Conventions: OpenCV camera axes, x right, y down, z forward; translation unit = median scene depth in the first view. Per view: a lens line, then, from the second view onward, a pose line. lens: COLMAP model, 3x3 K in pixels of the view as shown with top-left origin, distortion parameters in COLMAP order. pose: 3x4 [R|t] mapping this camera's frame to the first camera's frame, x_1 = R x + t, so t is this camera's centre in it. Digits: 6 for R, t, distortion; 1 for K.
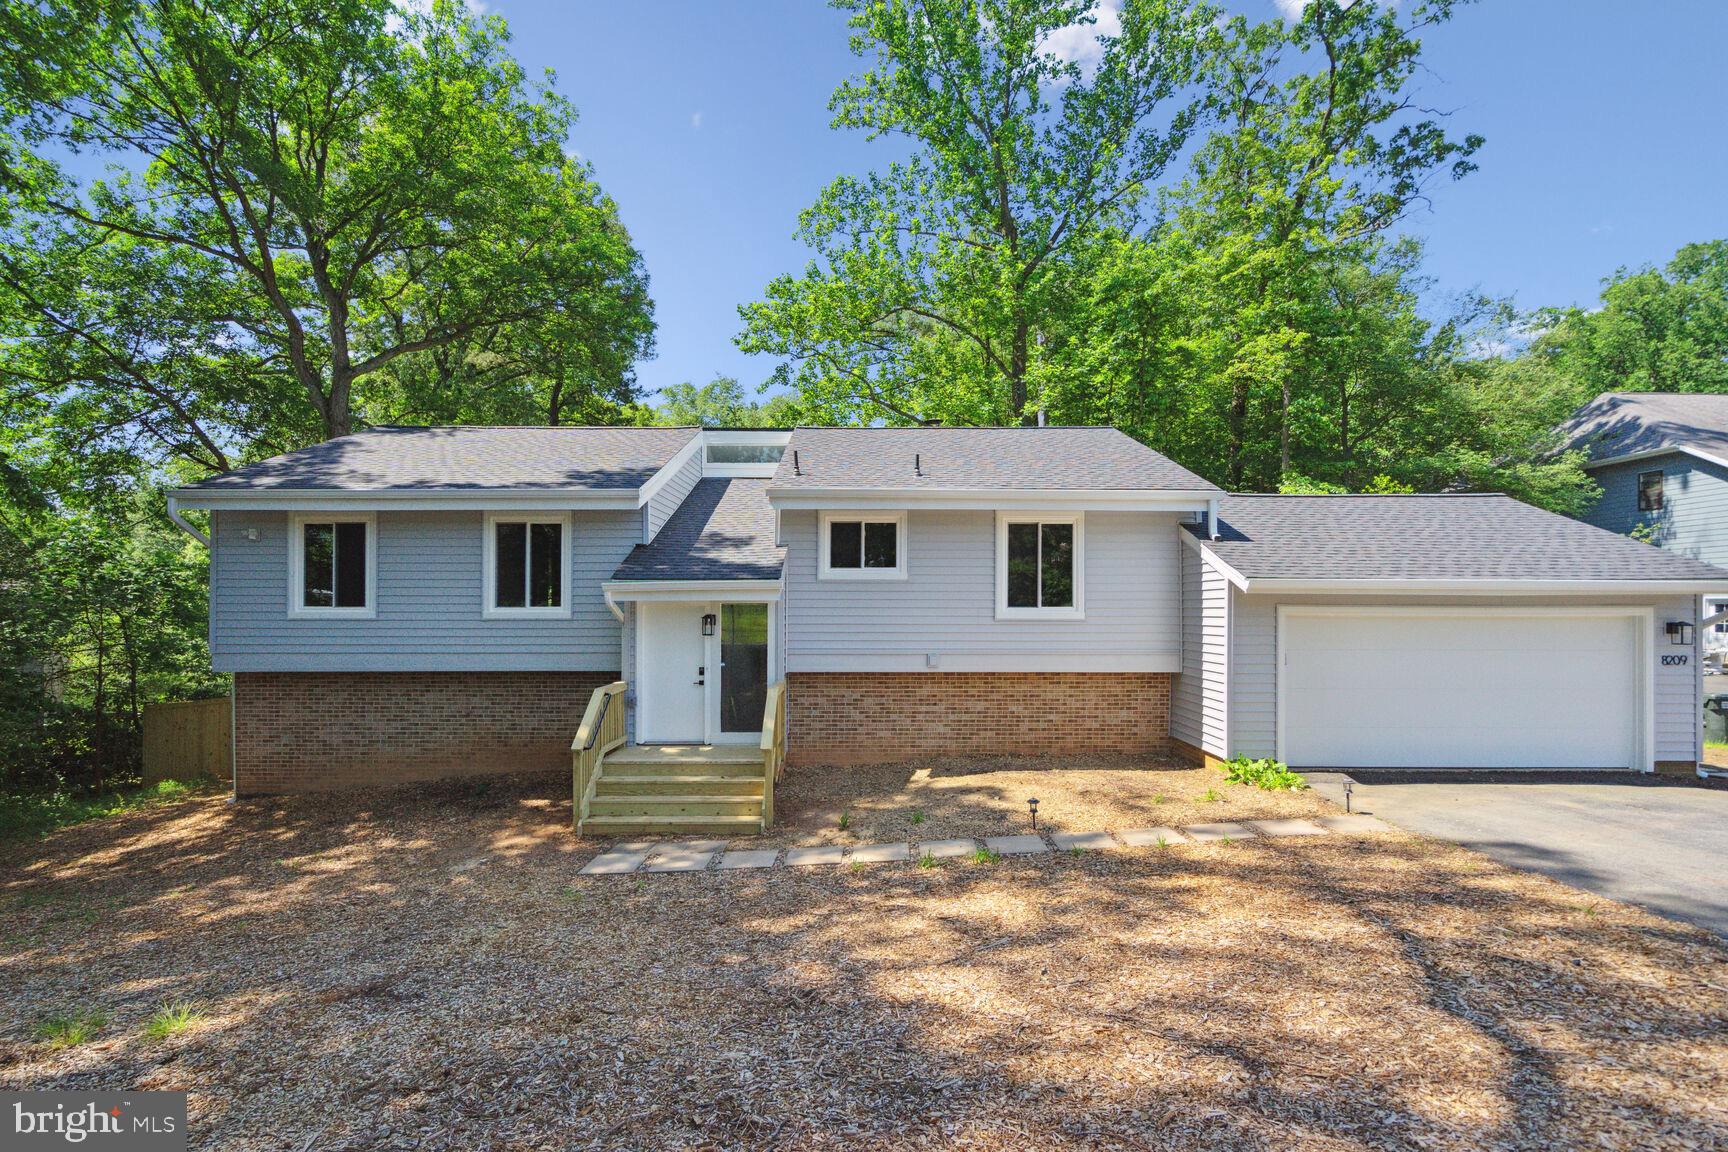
lens RADIAL K [[787.0, 0, 853.6], [0, 787.0, 616.4], [0, 0, 1]] dist [-0.000081, -0.001014]
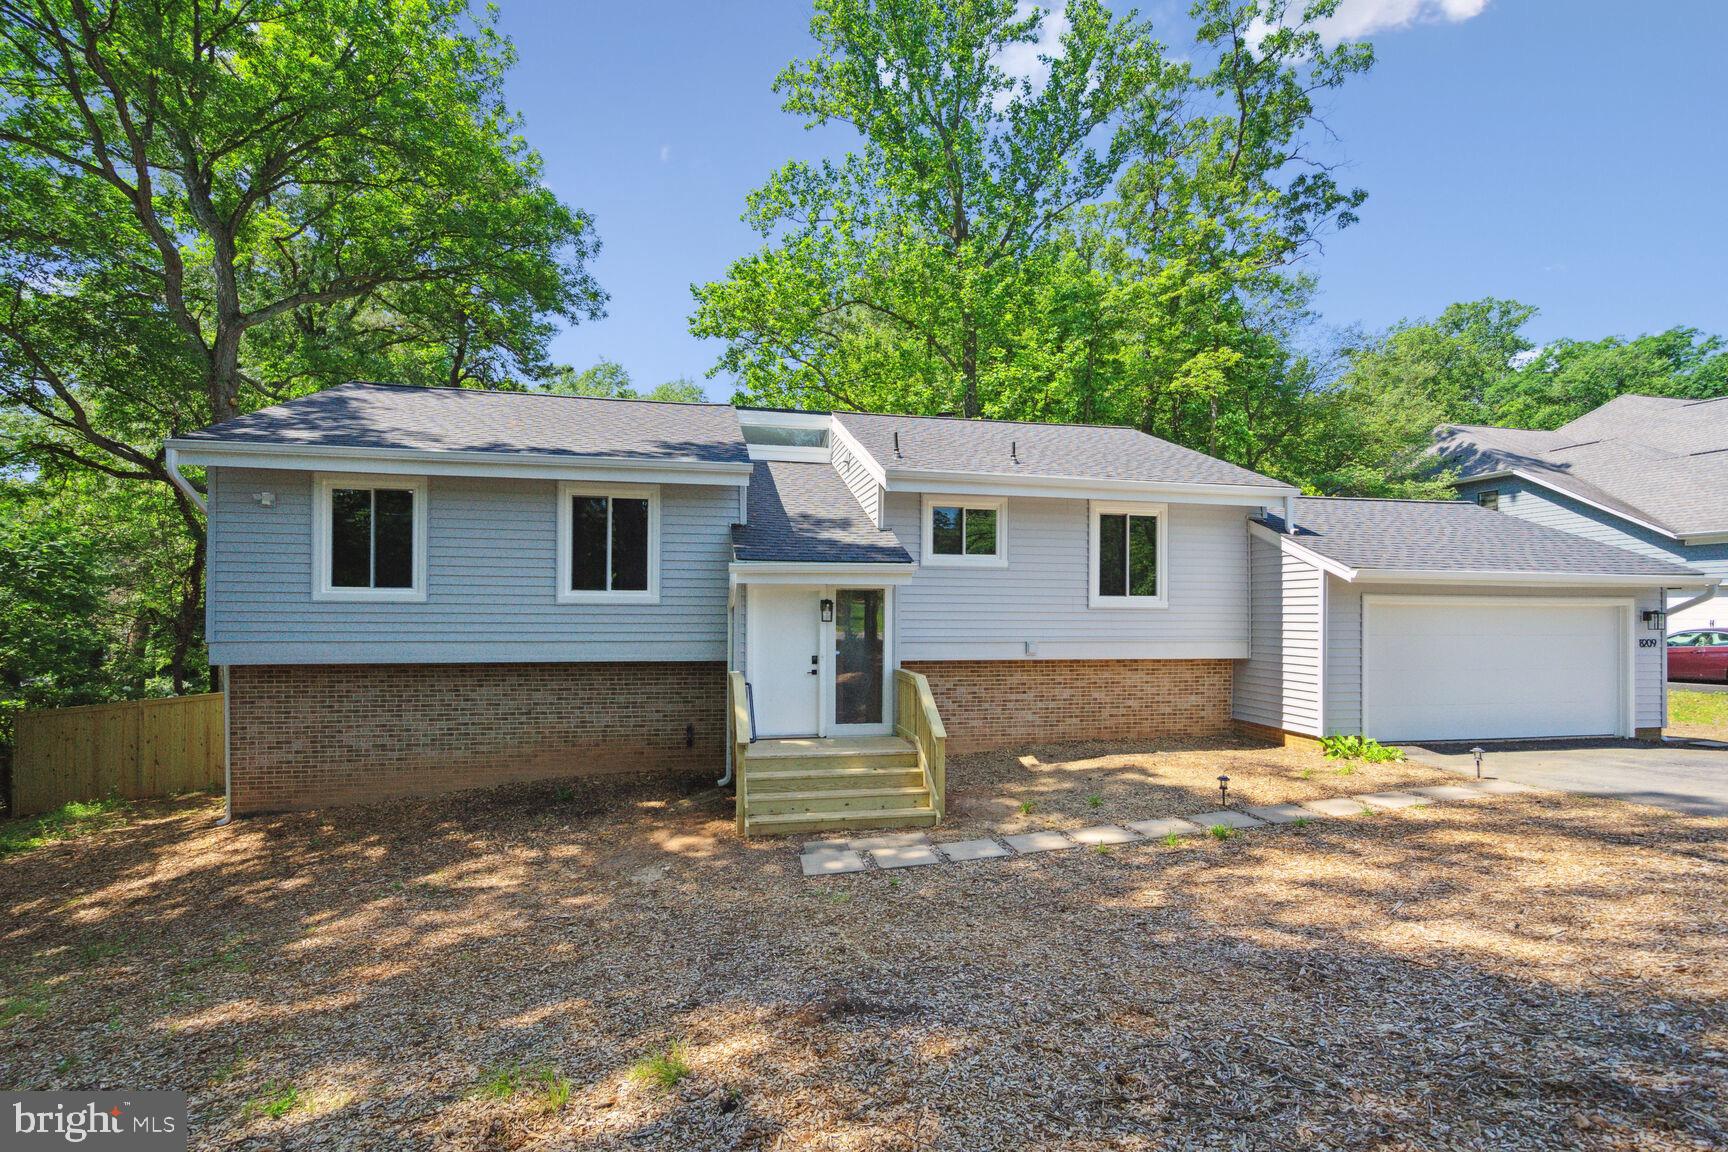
lens RADIAL K [[797.2, 0, 861.9], [0, 797.2, 616.6], [0, 0, 1]] dist [-0.002064, -0.000125]
pose [[0.980285, 0.004366, 0.197540, -0.305093], [-0.003754, 0.999987, -0.003474, 0.019943], [-0.197553, 0.002664, 0.980289, 0.043757]]
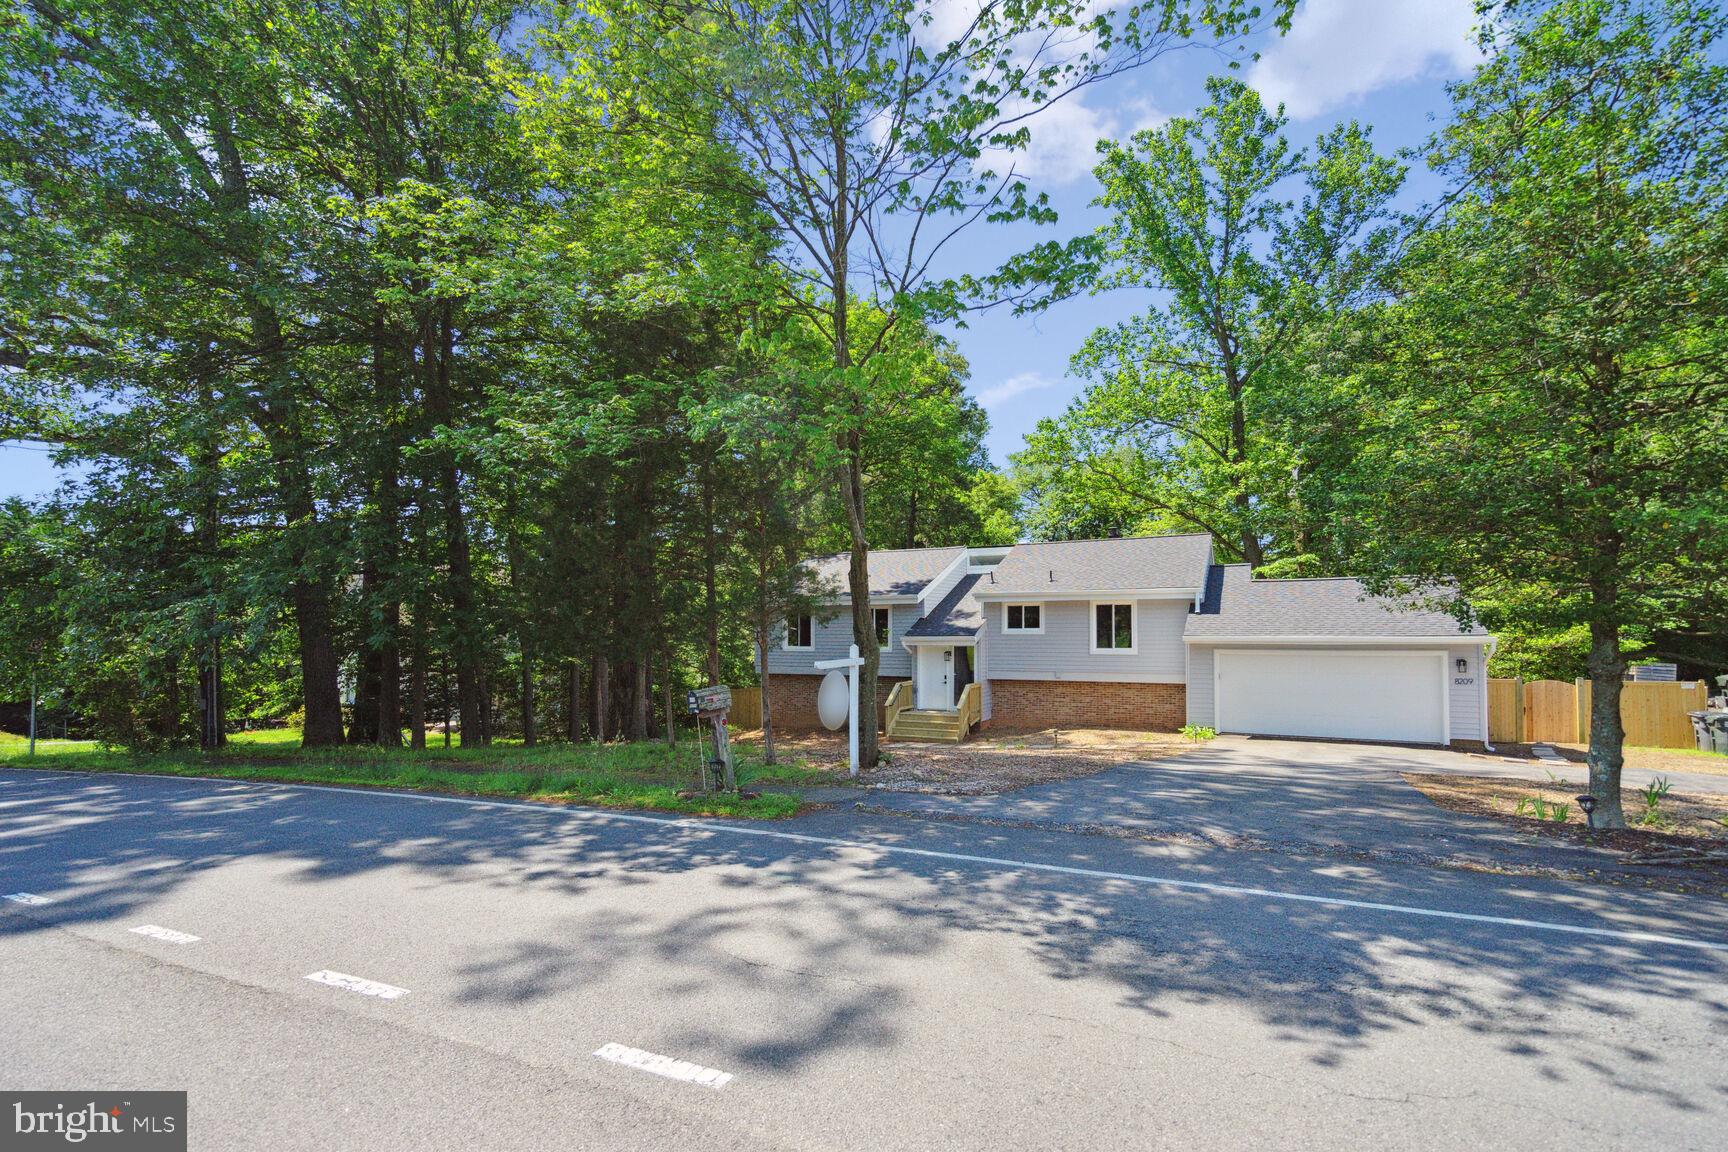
lens RADIAL K [[787.0, 0, 853.6], [0, 787.0, 616.4], [0, 0, 1]] dist [-0.000081, -0.001014]
pose [[0.890547, -0.013959, -0.454677, 0.534500], [-0.001242, 0.999451, -0.033118, -0.024489], [0.454890, 0.030058, 0.890040, -0.987119]]
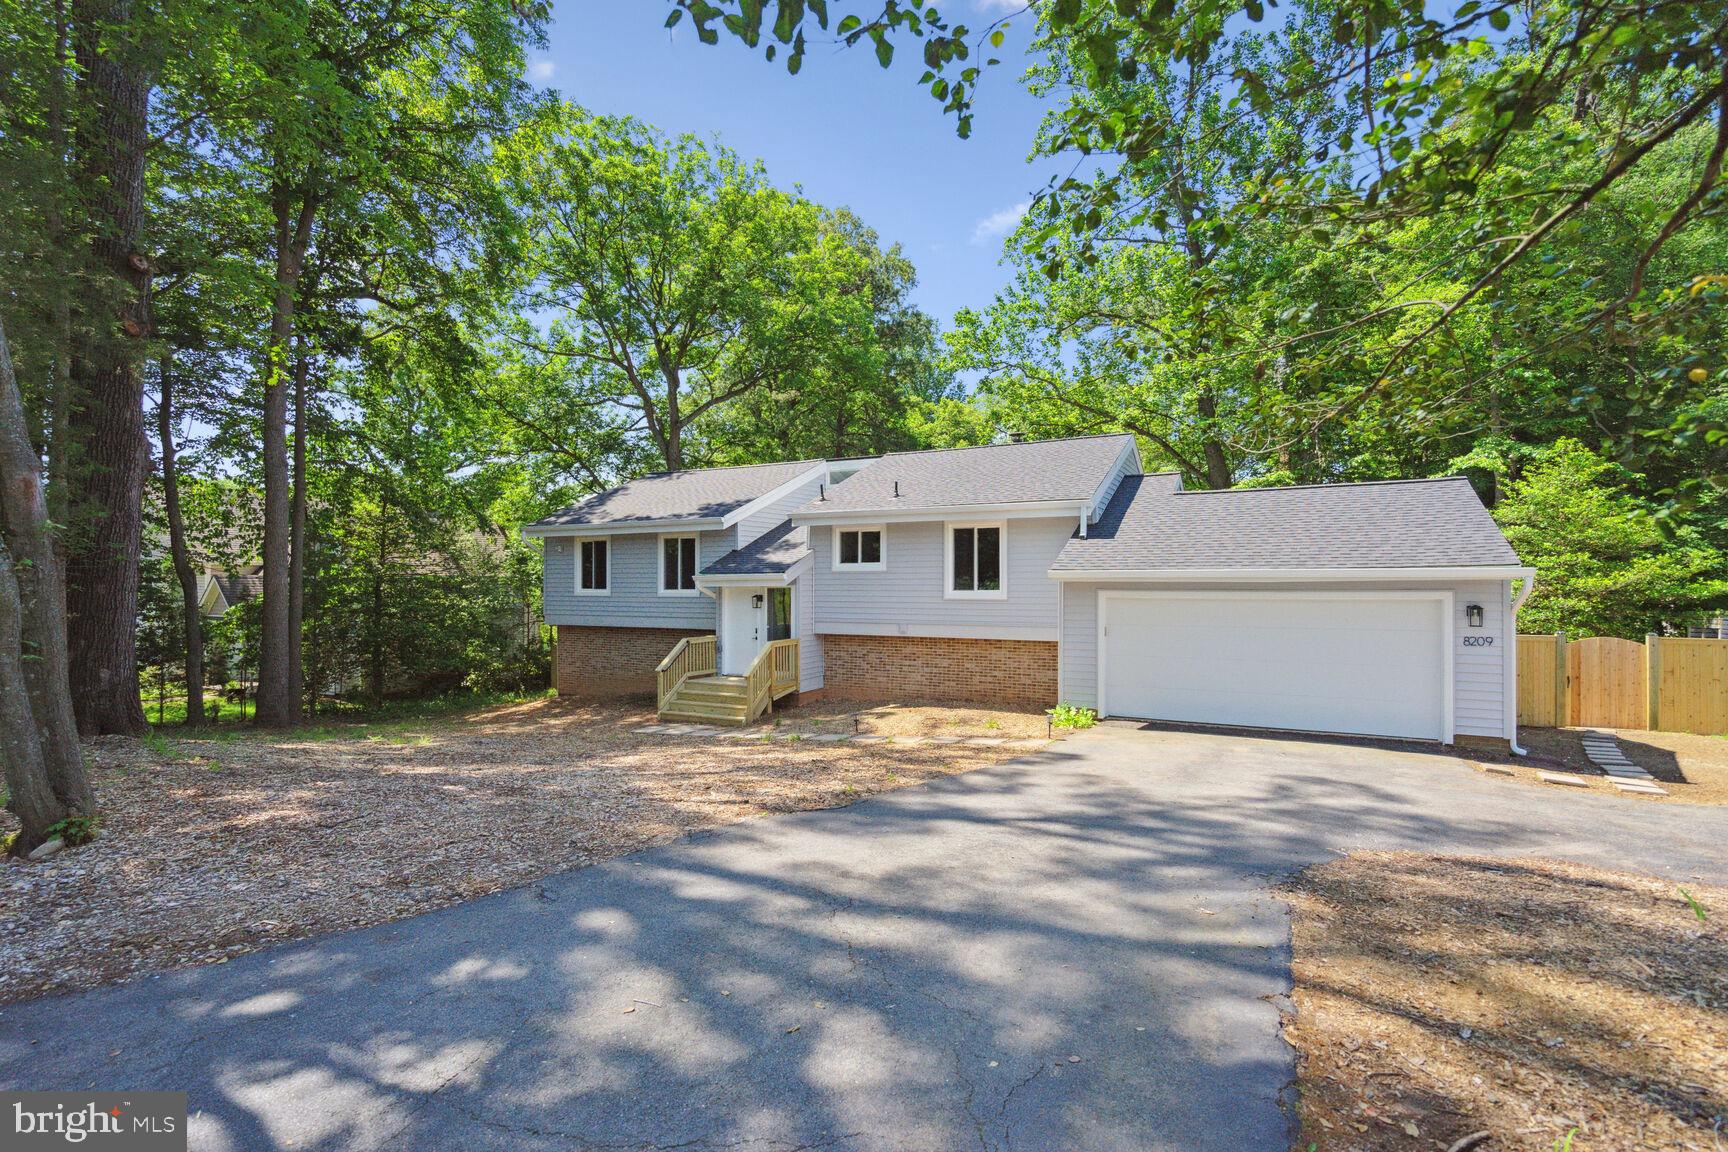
lens RADIAL K [[796.1, 0, 851.5], [0, 796.1, 584.7], [0, 0, 1]] dist [-0.000433, -0.000235]
pose [[0.885385, -0.001804, -0.464854, 0.667650], [-0.002627, 0.999957, -0.008883, -0.008206], [0.464850, 0.009086, 0.885343, -0.301572]]
